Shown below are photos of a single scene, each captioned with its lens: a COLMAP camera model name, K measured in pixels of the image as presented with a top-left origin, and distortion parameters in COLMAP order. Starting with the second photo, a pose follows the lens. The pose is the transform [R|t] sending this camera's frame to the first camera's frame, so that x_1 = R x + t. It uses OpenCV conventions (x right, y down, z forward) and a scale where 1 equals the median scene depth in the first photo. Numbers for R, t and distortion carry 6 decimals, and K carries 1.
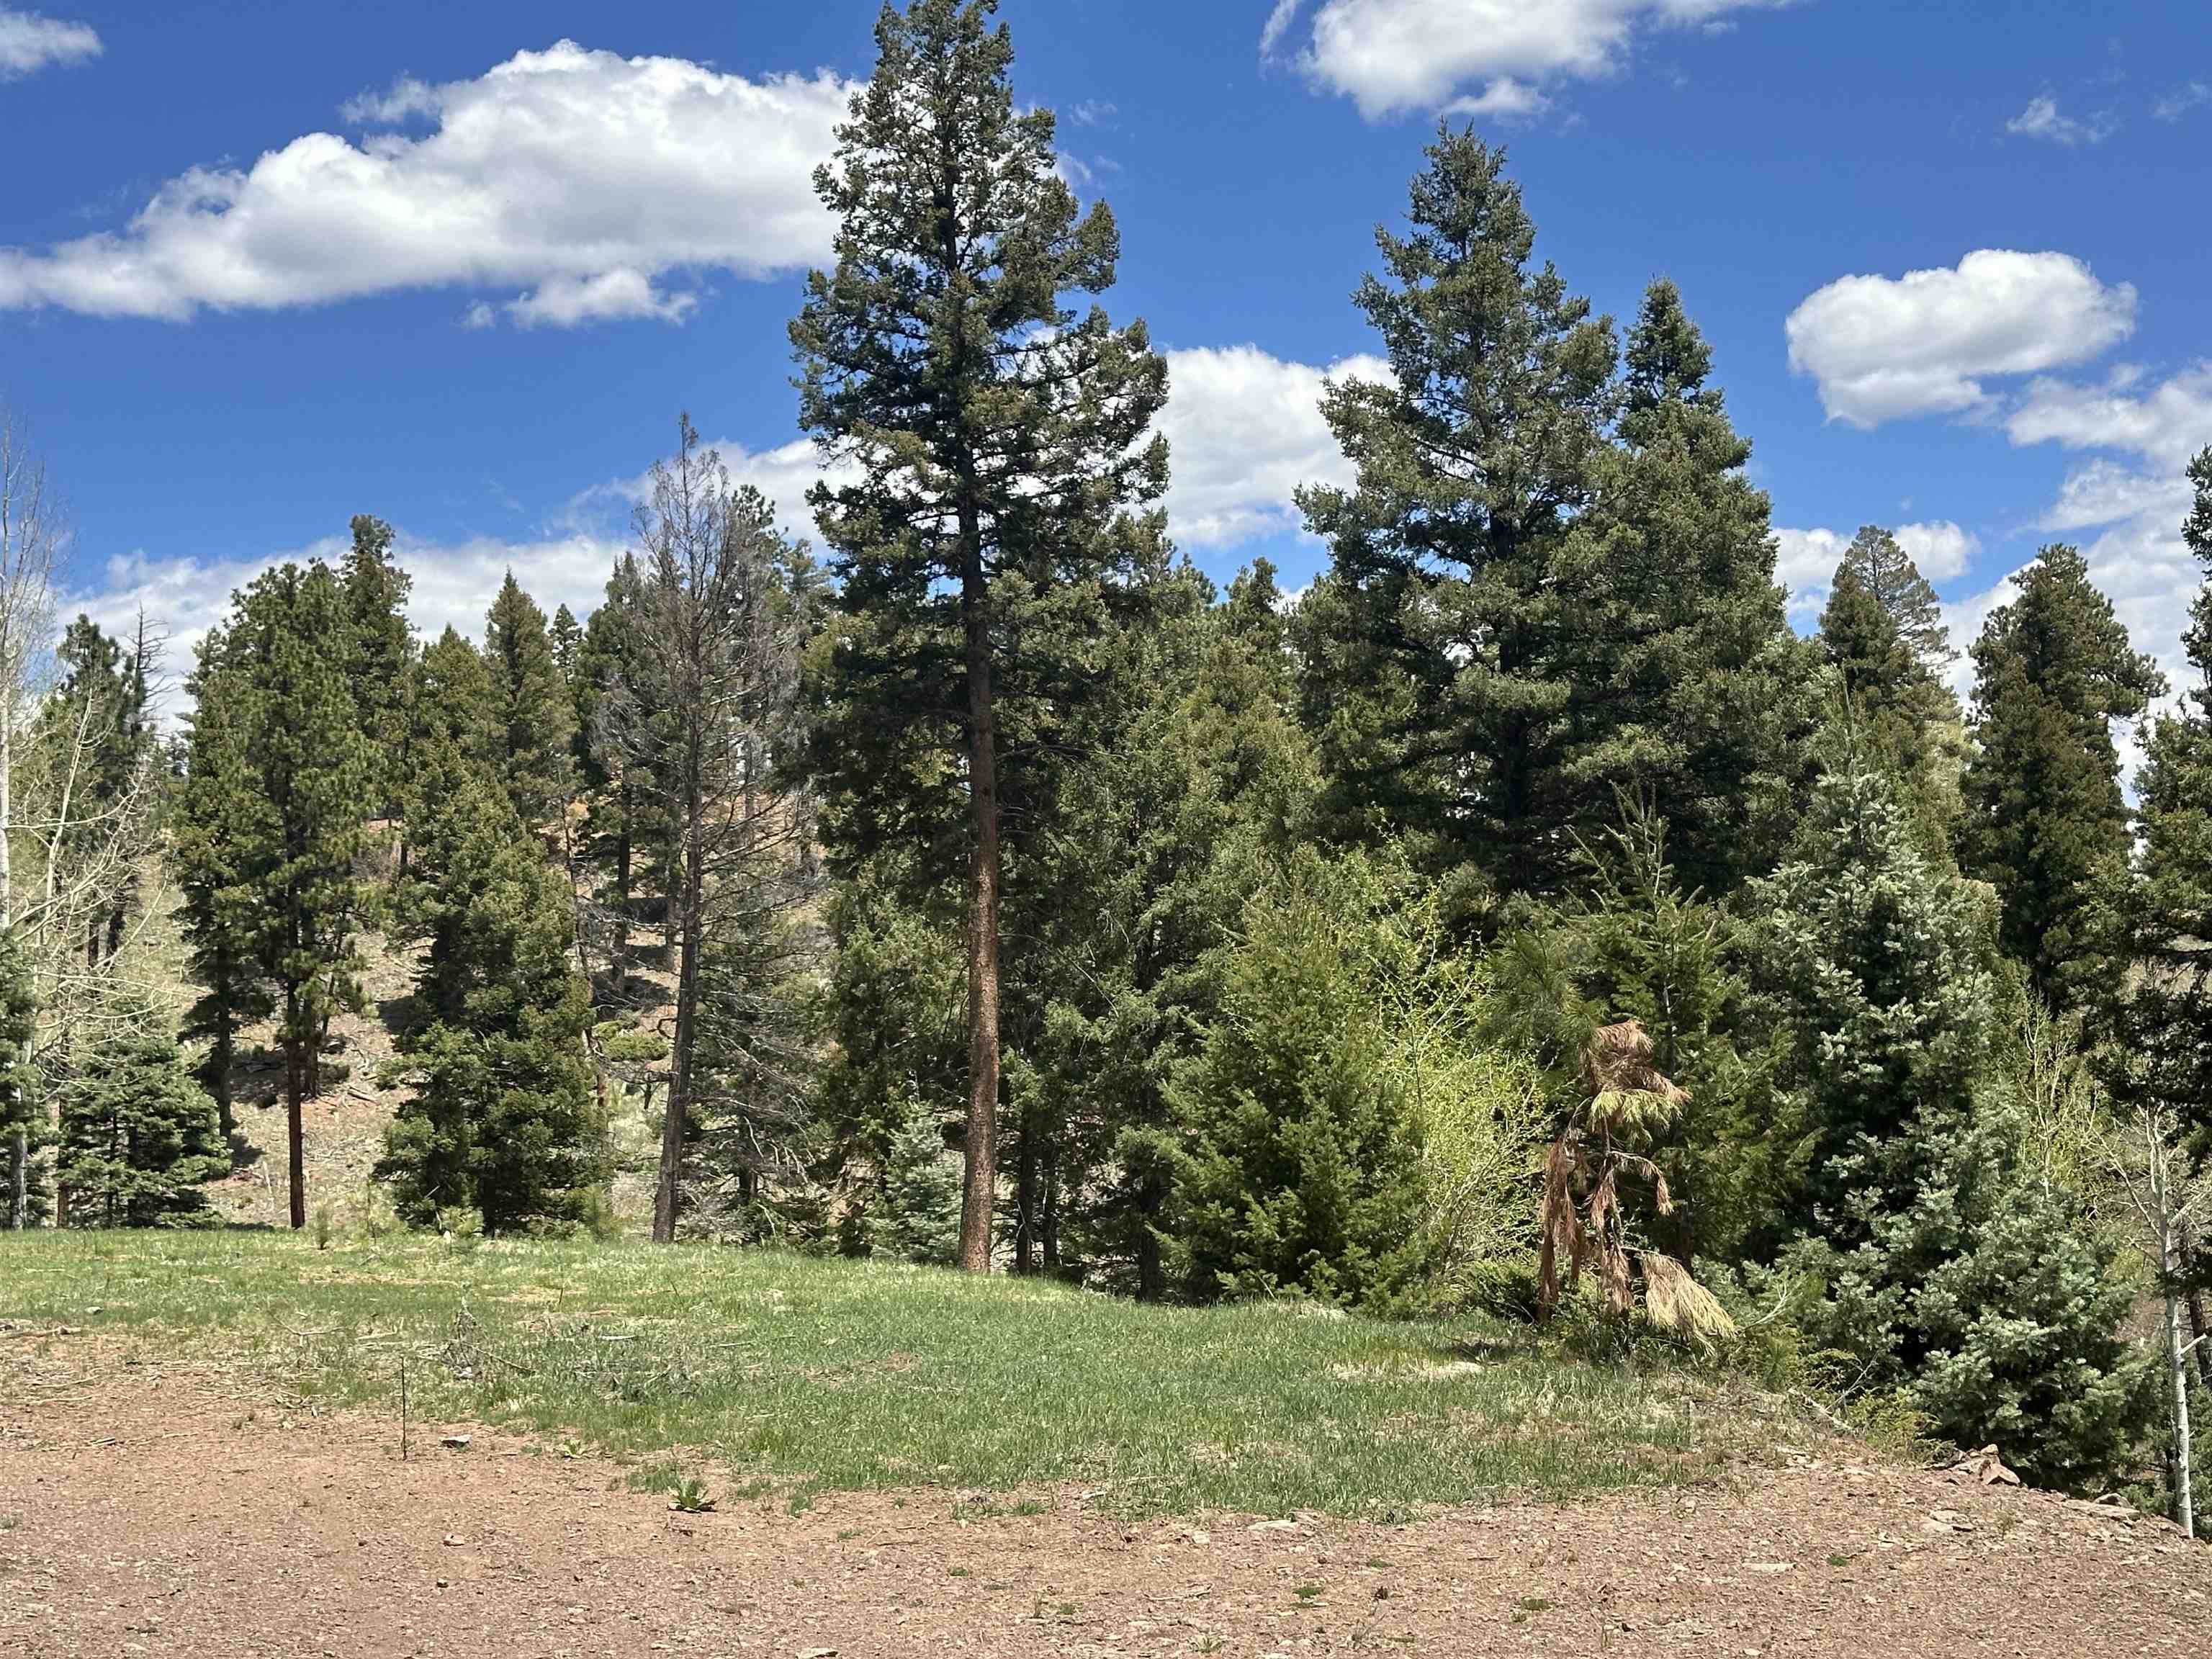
lens RADIAL K [[3146.0, 0, 1095.9], [0, 3146.0, 830.5], [0, 0, 1]] dist [0.108363, 0.000000]
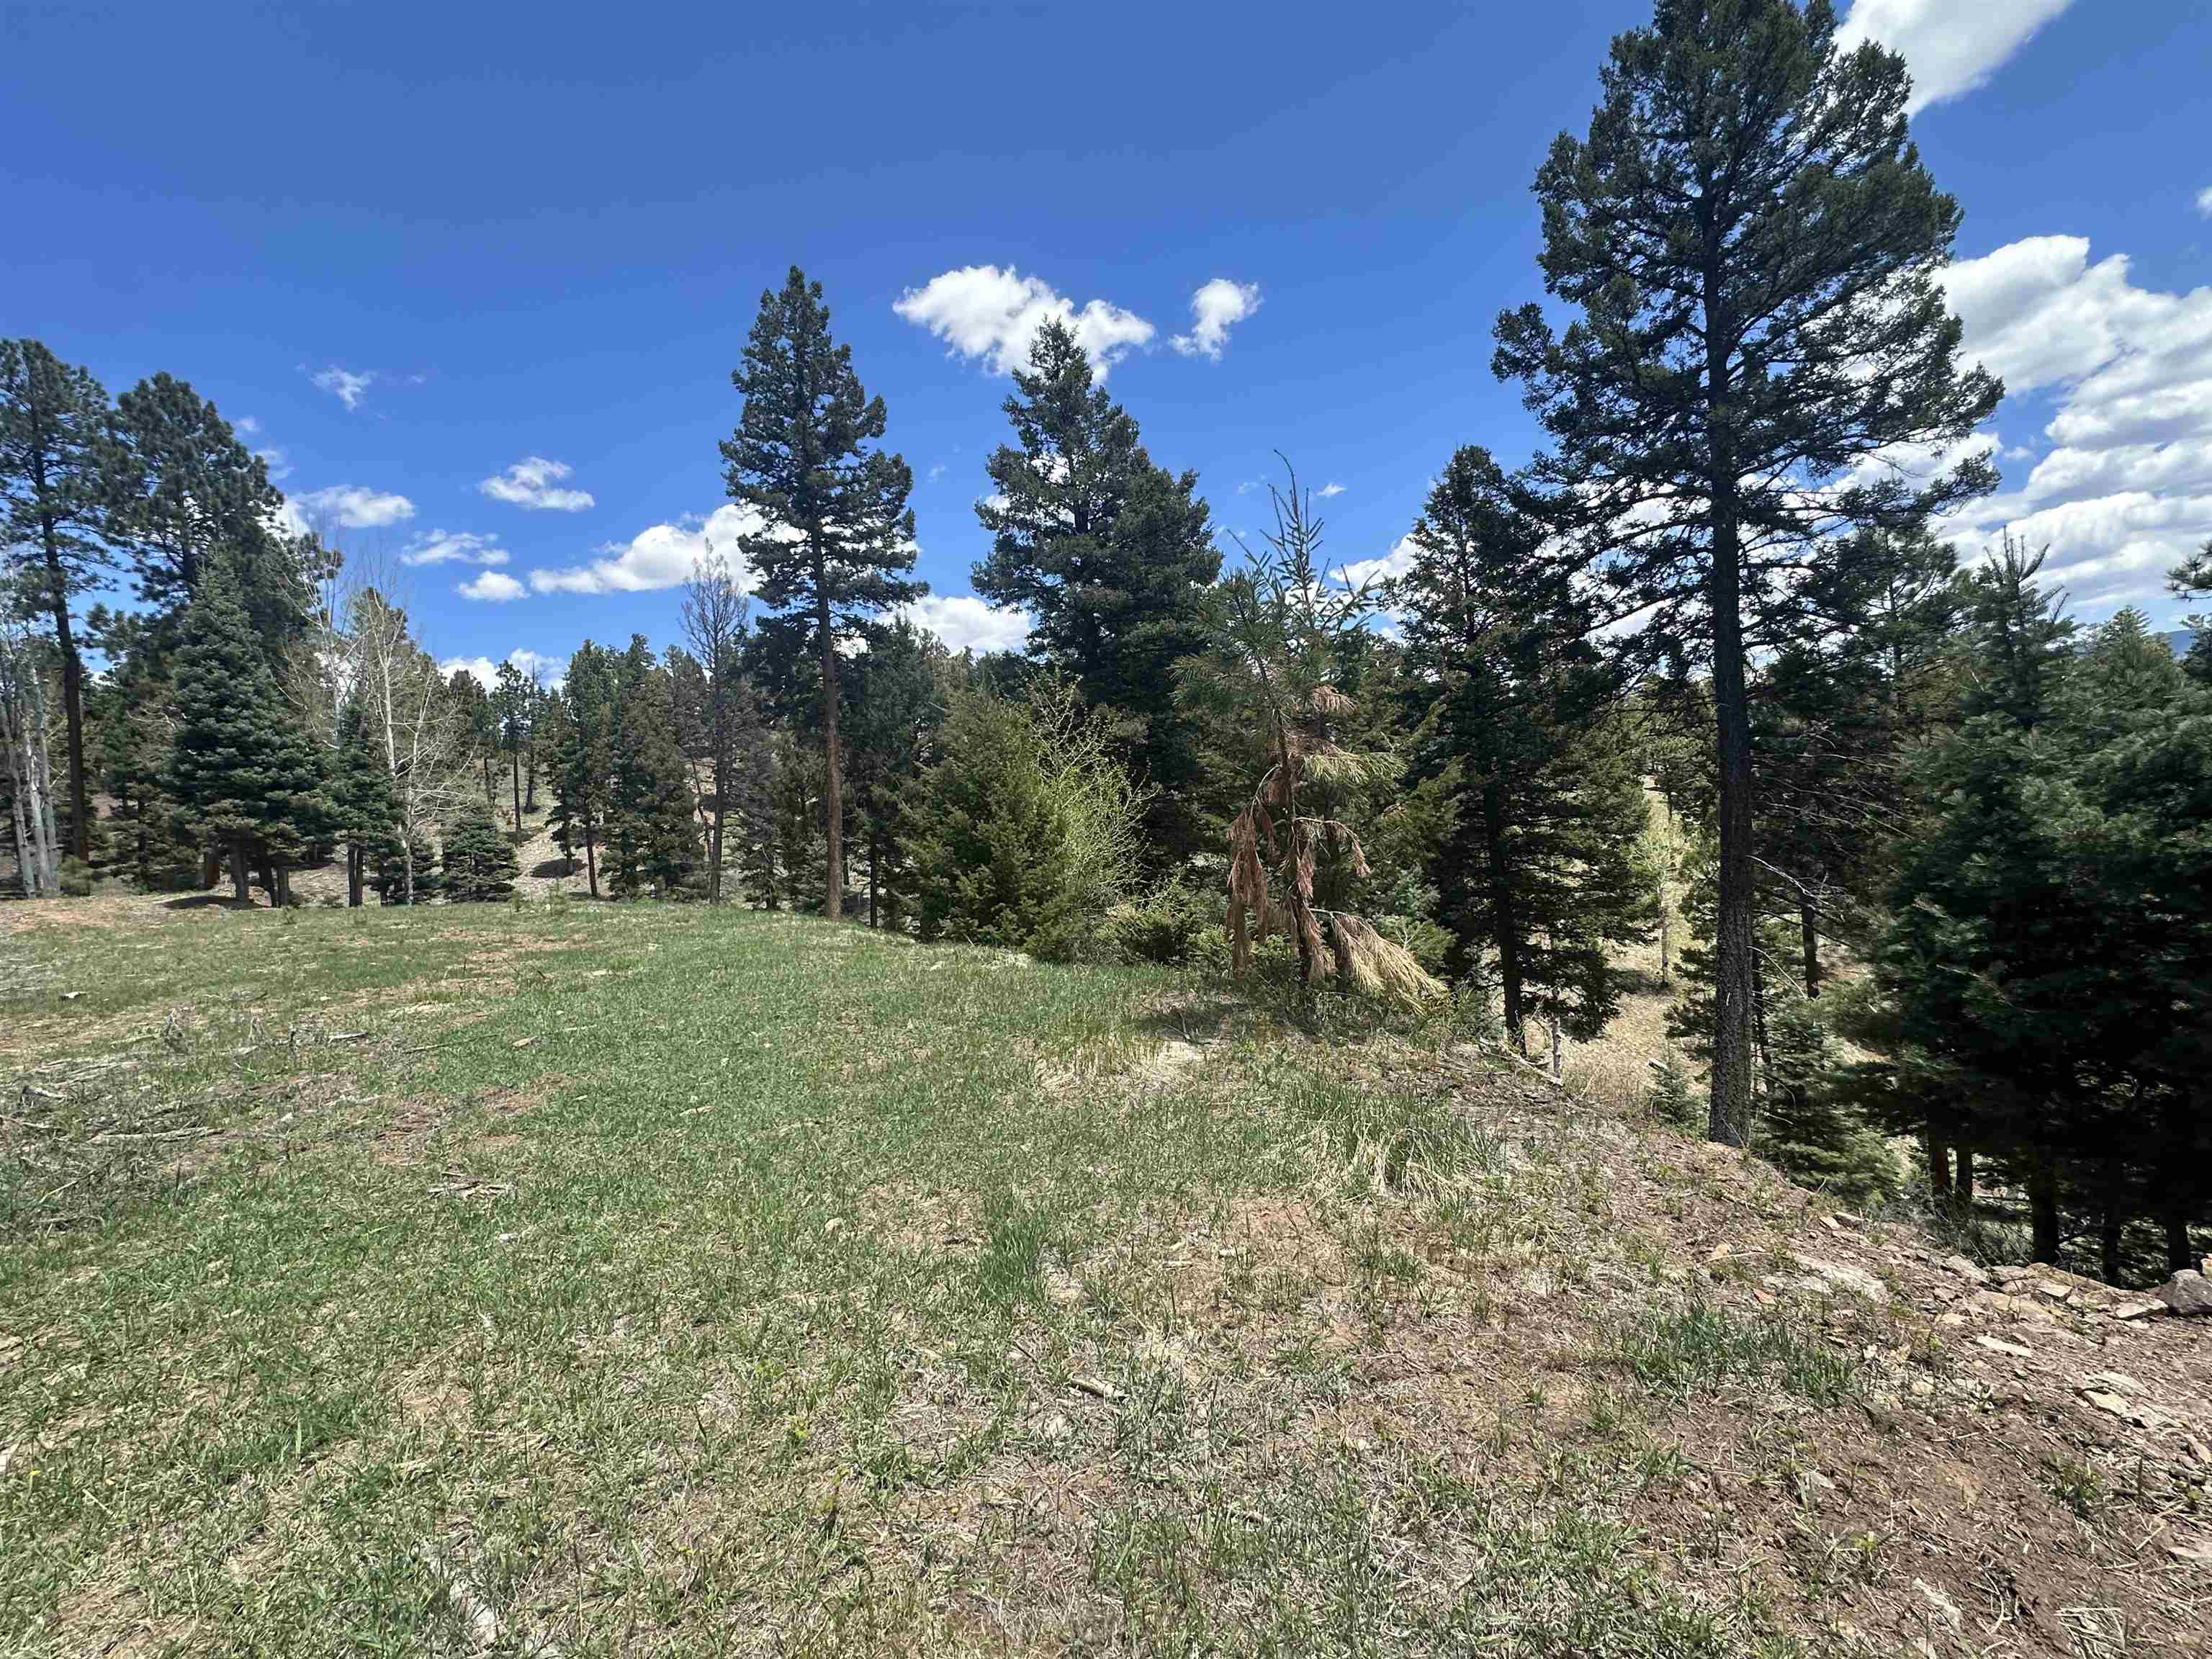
lens RADIAL K [[949.4, 0, 1100.3], [0, 949.4, 834.9], [0, 0, 1]] dist [0.005334, -0.000224]
pose [[0.982549, -0.038295, 0.182021, 0.020955], [0.022556, 0.995886, 0.087764, 0.037471], [-0.184633, -0.082127, 0.979370, 0.338280]]
